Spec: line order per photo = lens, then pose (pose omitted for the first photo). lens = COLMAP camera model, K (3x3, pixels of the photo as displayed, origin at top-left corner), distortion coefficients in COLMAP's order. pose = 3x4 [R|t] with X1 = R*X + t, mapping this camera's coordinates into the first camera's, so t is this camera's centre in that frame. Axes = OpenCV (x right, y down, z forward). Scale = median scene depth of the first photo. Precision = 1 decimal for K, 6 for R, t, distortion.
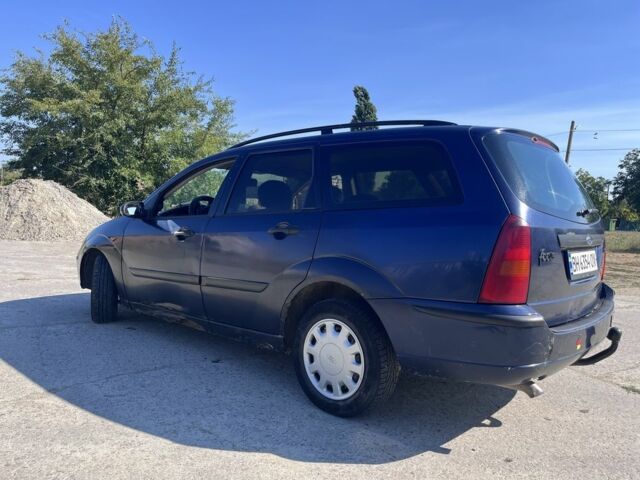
lens RADIAL K [[518.5, 0, 320.0], [0, 518.5, 240.0], [0, 0, 1]] dist [0.003174, -0.002482]
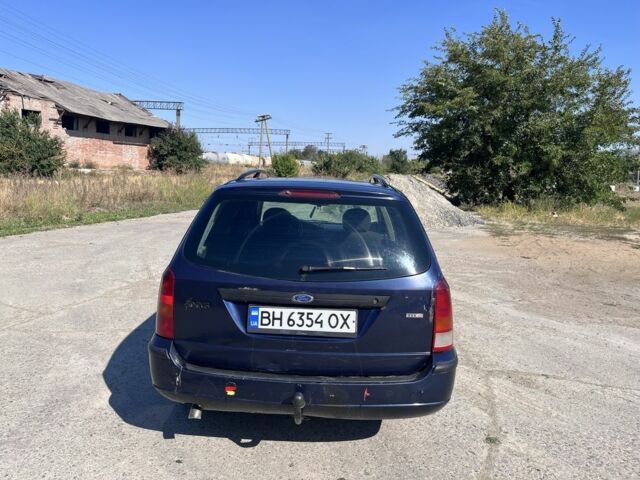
lens RADIAL K [[518.5, 0, 320.0], [0, 518.5, 240.0], [0, 0, 1]] dist [0.003174, -0.002482]
pose [[0.610708, 0.089461, -0.786786, 0.241274], [-0.047289, 0.995945, 0.076537, -0.035678], [0.790443, -0.009535, 0.612462, 0.080079]]
